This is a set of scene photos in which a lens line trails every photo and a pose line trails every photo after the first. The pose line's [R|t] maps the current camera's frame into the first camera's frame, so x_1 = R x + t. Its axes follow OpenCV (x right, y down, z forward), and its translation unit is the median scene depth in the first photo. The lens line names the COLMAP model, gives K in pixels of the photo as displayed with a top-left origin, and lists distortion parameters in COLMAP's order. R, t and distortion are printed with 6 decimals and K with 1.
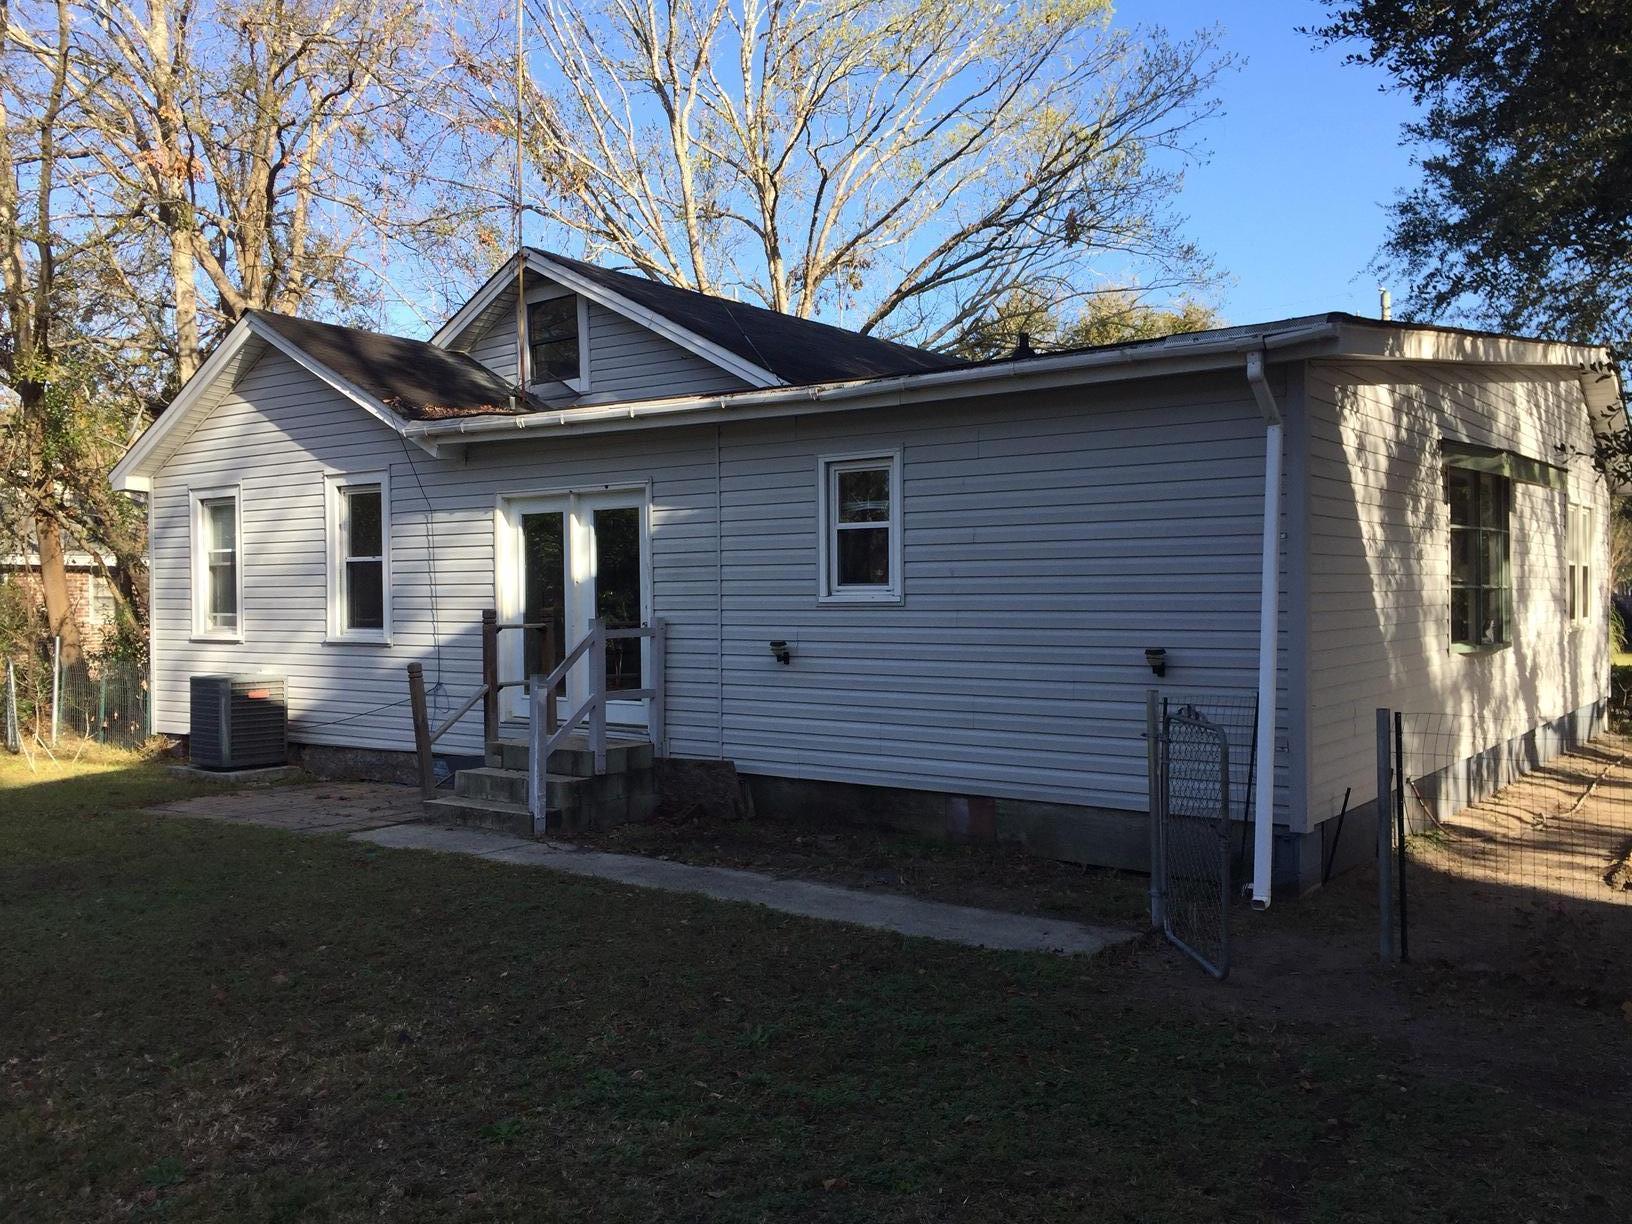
lens RADIAL K [[1372.0, 0, 816.0], [0, 1372.0, 612.0], [0, 0, 1]] dist [0.048443, 0.002875]
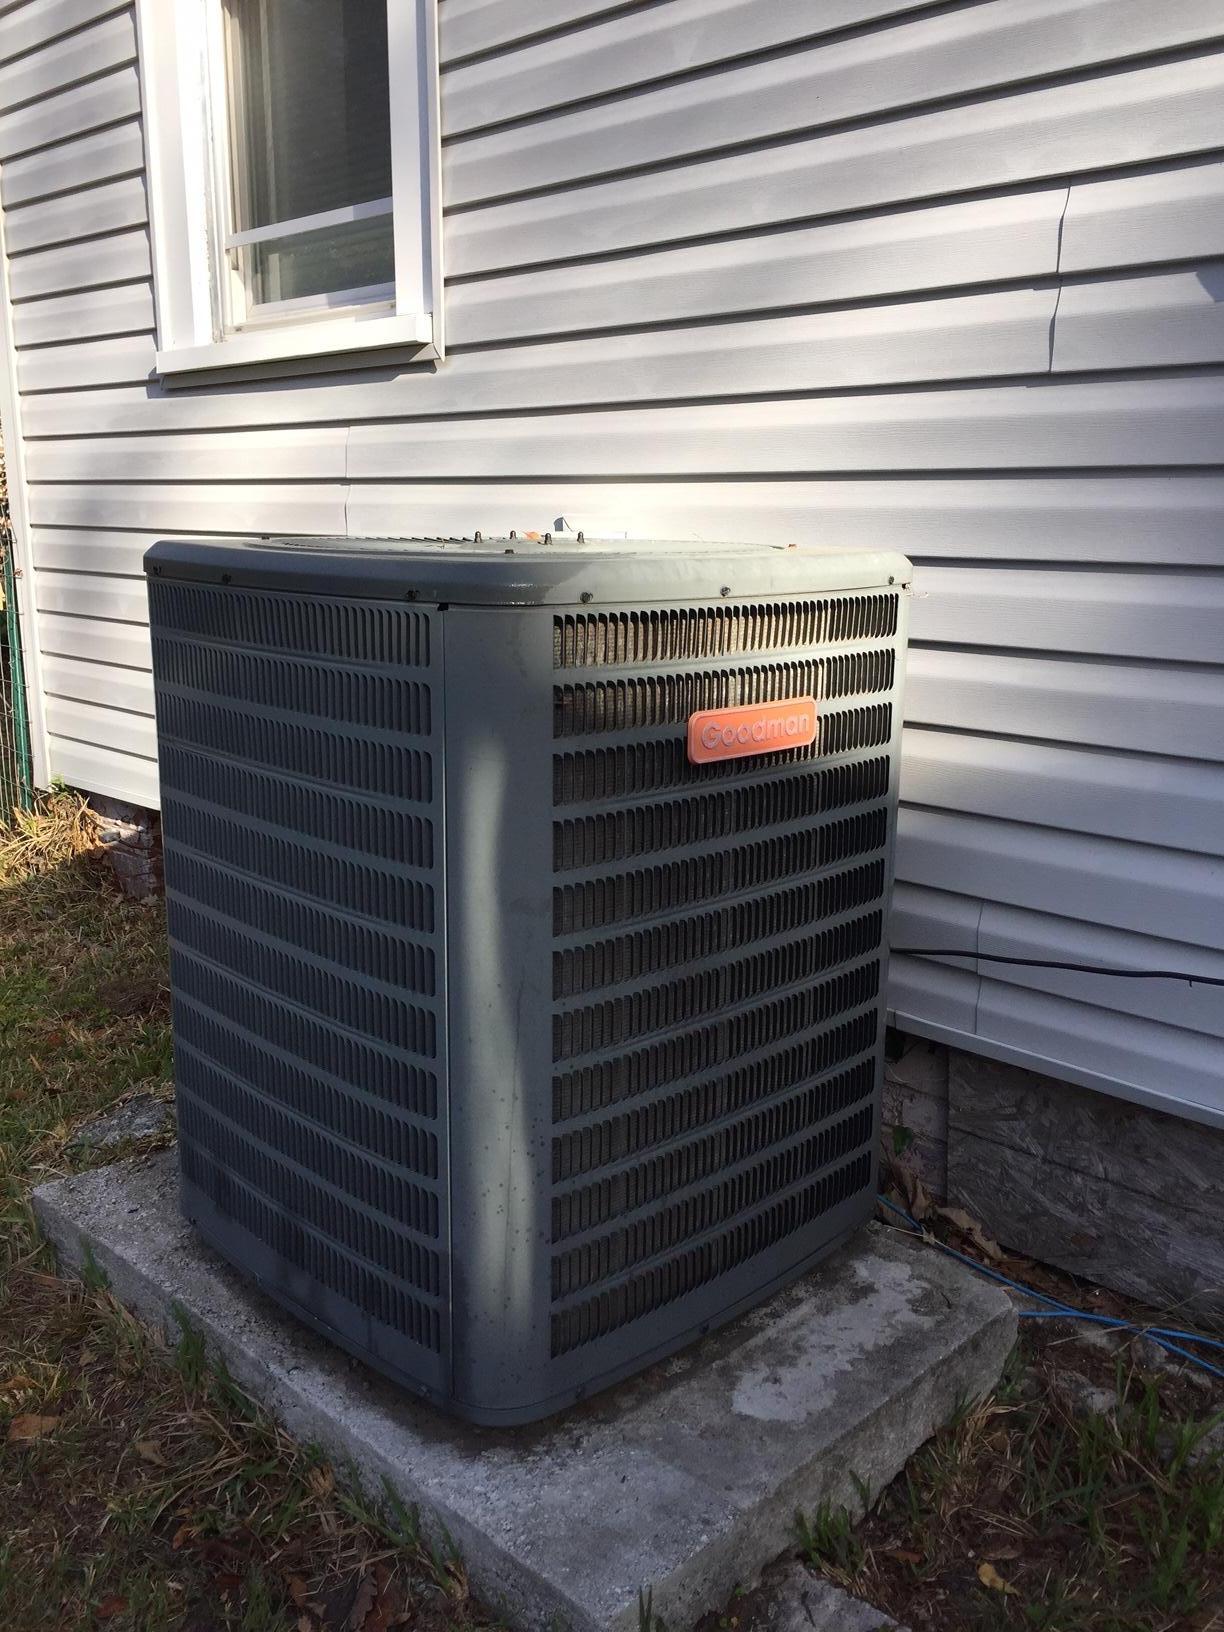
lens RADIAL K [[1372.0, 0, 612.0], [0, 1372.0, 816.0], [0, 0, 1]] dist [0.048443, 0.002875]
pose [[0.991752, 0.040496, -0.121603, -0.423857], [-0.013897, 0.977155, 0.212074, 0.047225], [0.127413, -0.208635, 0.969658, 0.946806]]
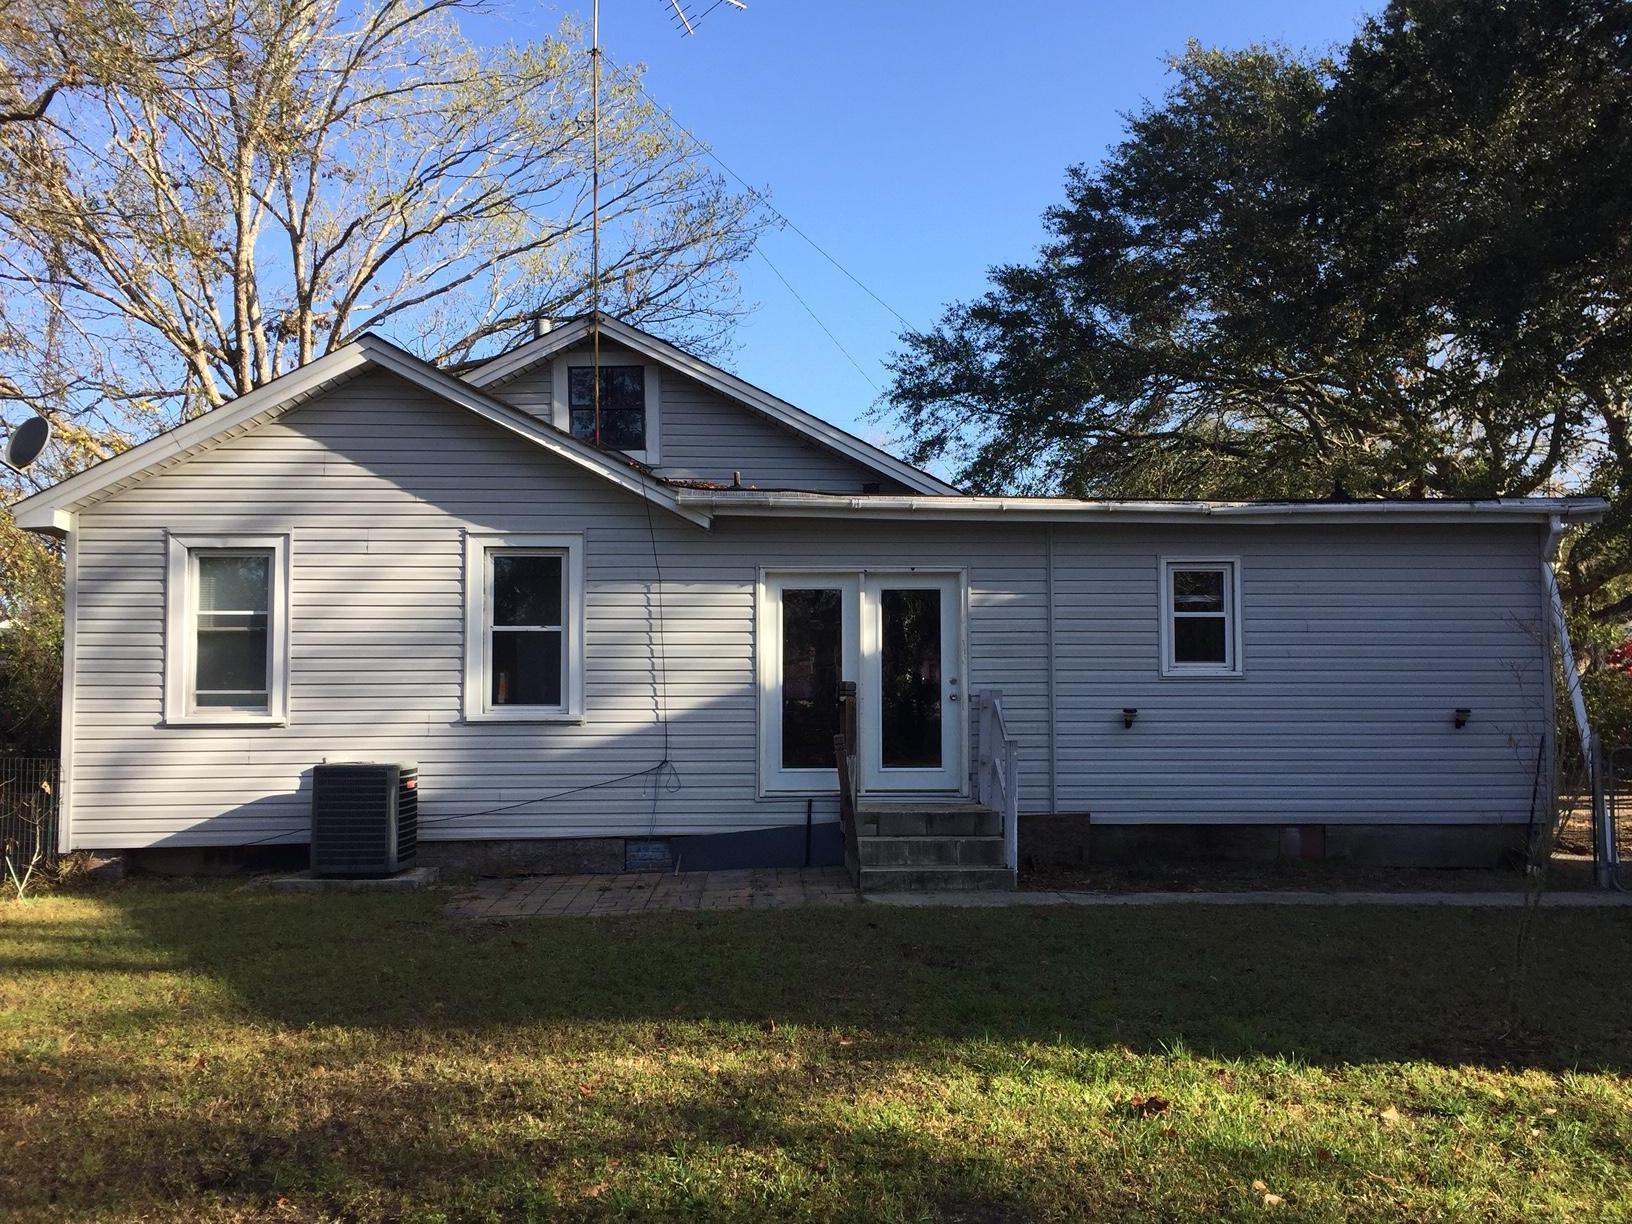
lens RADIAL K [[1372.0, 0, 816.0], [0, 1372.0, 612.0], [0, 0, 1]] dist [0.048443, 0.002875]
pose [[0.782400, 0.034917, 0.621796, -0.782217], [0.004458, 0.998087, -0.061657, 0.007843], [-0.622760, 0.051012, 0.780748, 0.184385]]
